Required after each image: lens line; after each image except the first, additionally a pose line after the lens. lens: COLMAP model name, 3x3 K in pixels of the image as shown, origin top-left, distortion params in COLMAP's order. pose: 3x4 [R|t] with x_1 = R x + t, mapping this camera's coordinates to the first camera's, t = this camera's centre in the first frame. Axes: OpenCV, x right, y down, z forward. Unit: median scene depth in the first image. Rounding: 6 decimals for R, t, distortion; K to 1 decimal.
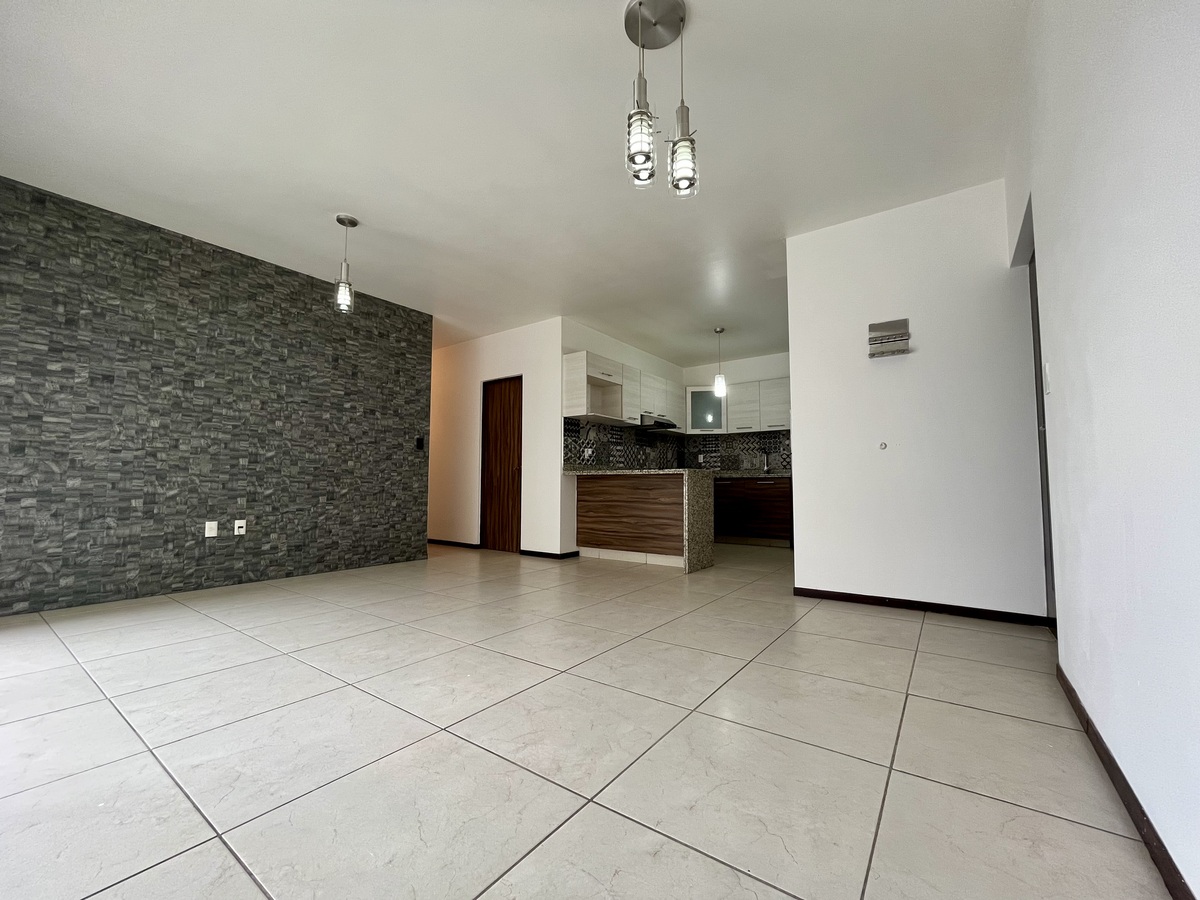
lens RADIAL K [[487.6, 0, 600.0], [0, 487.6, 450.0], [0, 0, 1]] dist [-0.000169, -0.000157]
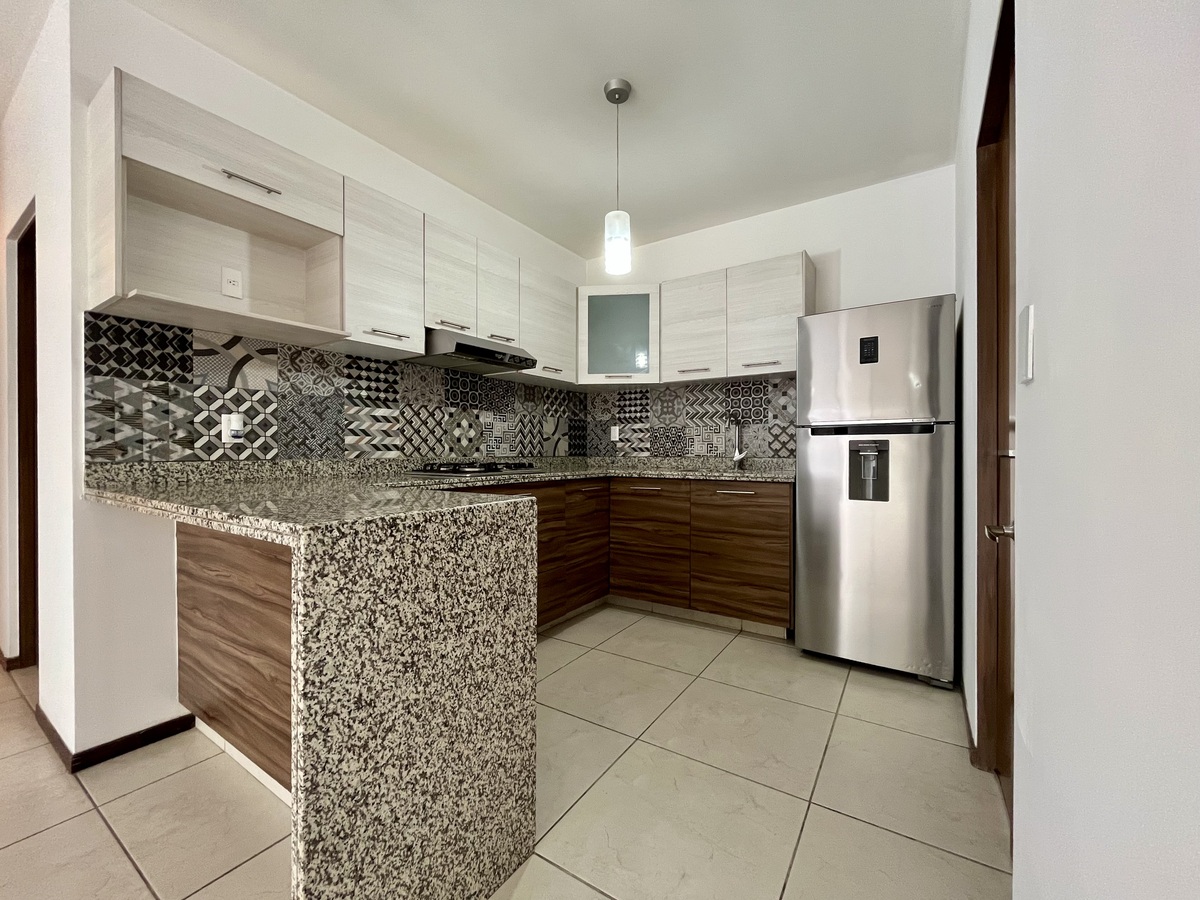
lens RADIAL K [[487.6, 0, 600.0], [0, 487.6, 450.0], [0, 0, 1]] dist [-0.000169, -0.000157]
pose [[0.998862, -0.003248, 0.047588, 0.203122], [-0.000124, 0.997498, 0.070694, -0.001951], [-0.047699, -0.070620, 0.996362, 0.588319]]
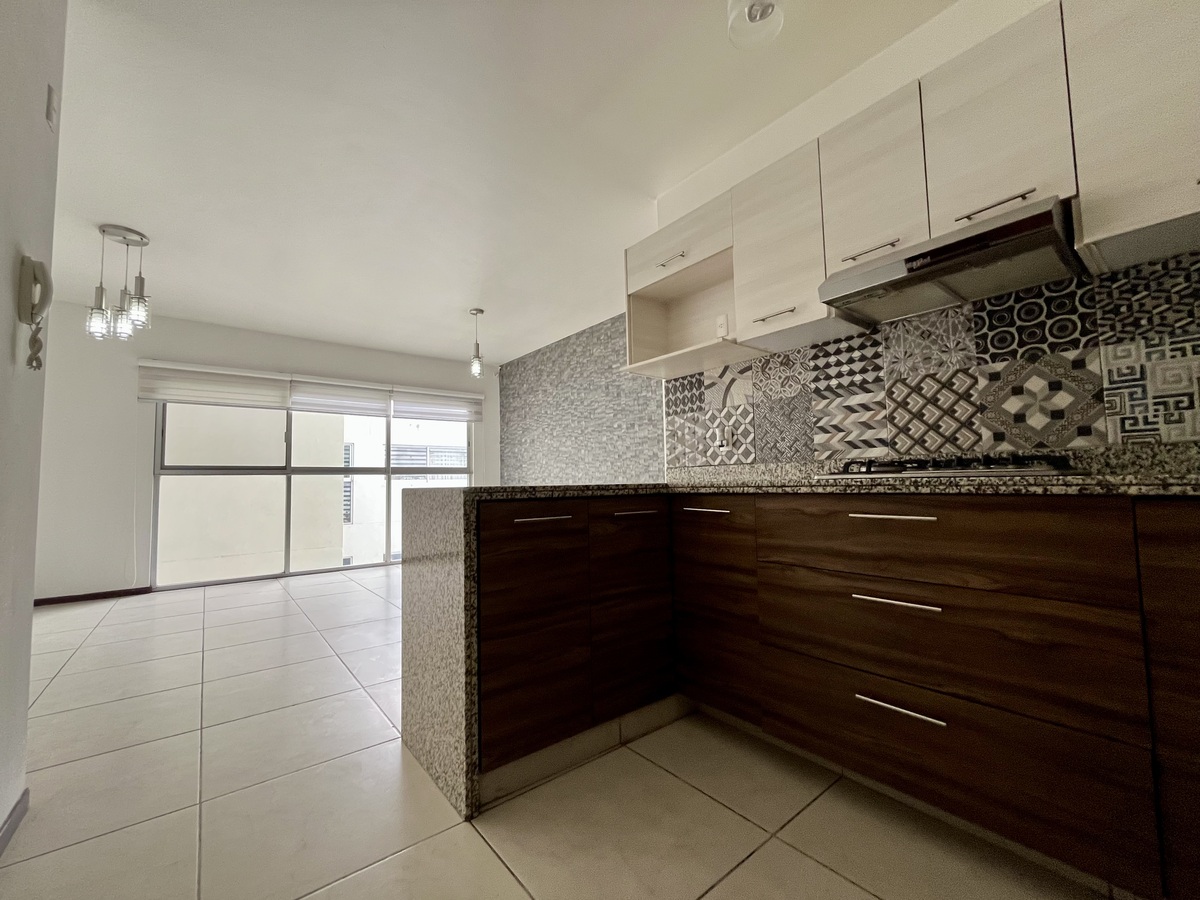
lens RADIAL K [[487.6, 0, 600.0], [0, 487.6, 450.0], [0, 0, 1]] dist [-0.000169, -0.000157]
pose [[-0.255887, -0.066060, -0.964447, 0.393128], [0.087363, 0.992000, -0.091126, 0.043198], [0.962751, -0.107574, -0.248069, 0.921172]]
